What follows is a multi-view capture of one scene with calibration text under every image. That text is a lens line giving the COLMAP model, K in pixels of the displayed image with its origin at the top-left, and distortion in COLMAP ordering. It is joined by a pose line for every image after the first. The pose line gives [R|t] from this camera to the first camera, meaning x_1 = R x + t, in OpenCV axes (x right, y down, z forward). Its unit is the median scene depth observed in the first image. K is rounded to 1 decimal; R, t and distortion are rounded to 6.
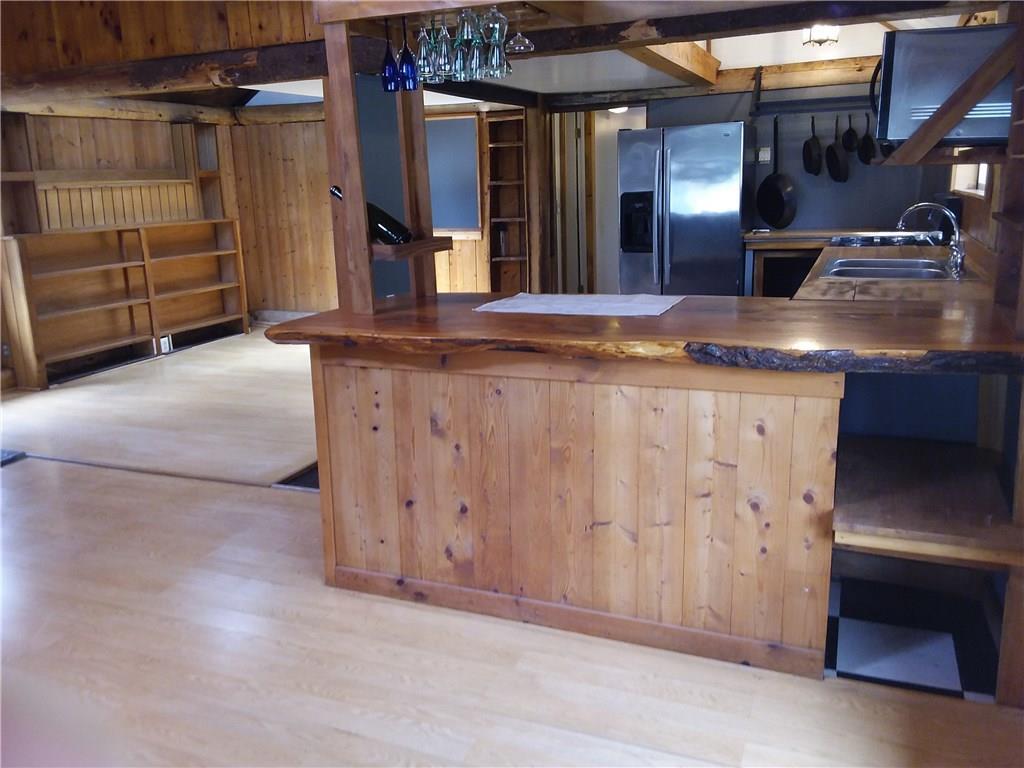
lens RADIAL K [[850.0, 0, 504.7], [0, 850.0, 381.0], [0, 0, 1]] dist [0.128391, -0.196455]
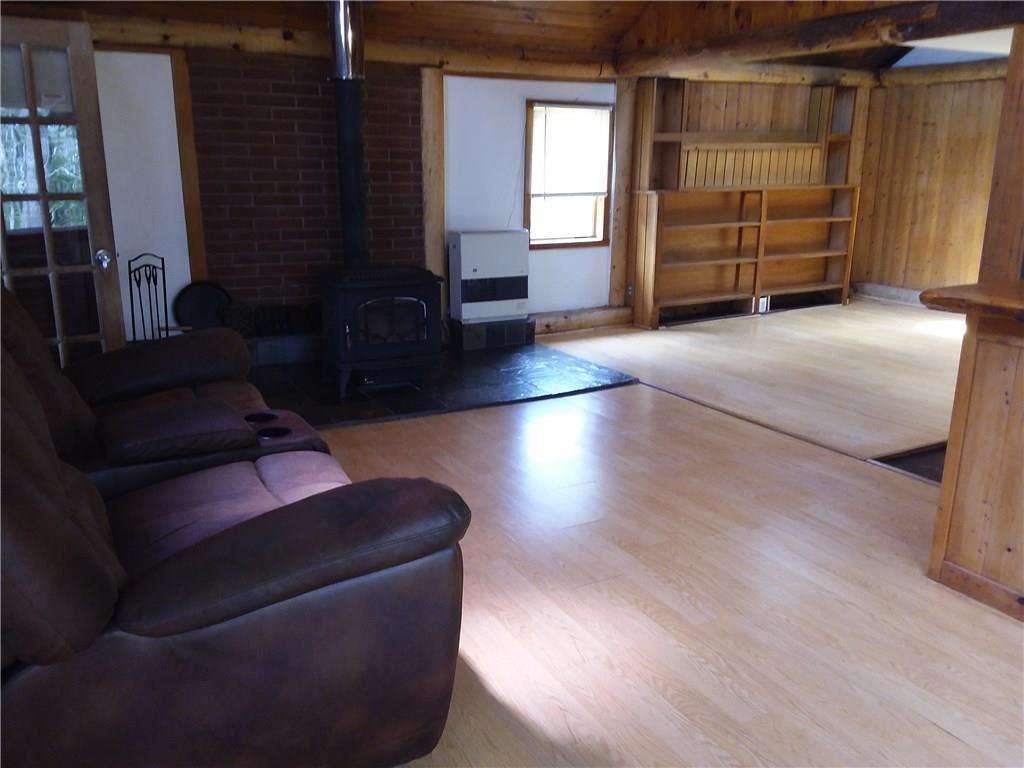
lens RADIAL K [[850.0, 0, 504.7], [0, 850.0, 381.0], [0, 0, 1]] dist [0.128391, -0.196455]
pose [[0.782961, 0.192677, -0.591479, -0.010002], [-0.170908, 0.980861, 0.093283, 0.004272], [0.598132, 0.028052, 0.800907, -0.004406]]
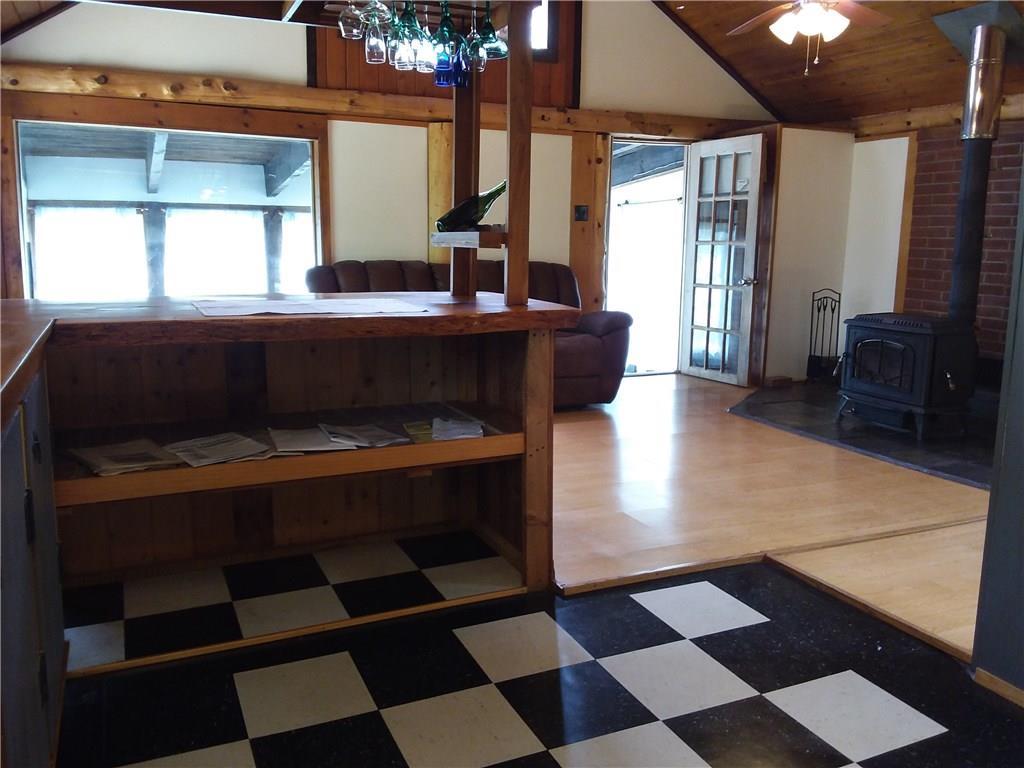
lens RADIAL K [[850.0, 0, 504.7], [0, 850.0, 381.0], [0, 0, 1]] dist [0.128391, -0.196455]
pose [[-0.685398, 0.139643, -0.714654, 0.114808], [-0.159298, 0.928912, 0.334285, -0.066981], [0.710531, 0.342961, -0.614430, 0.349008]]
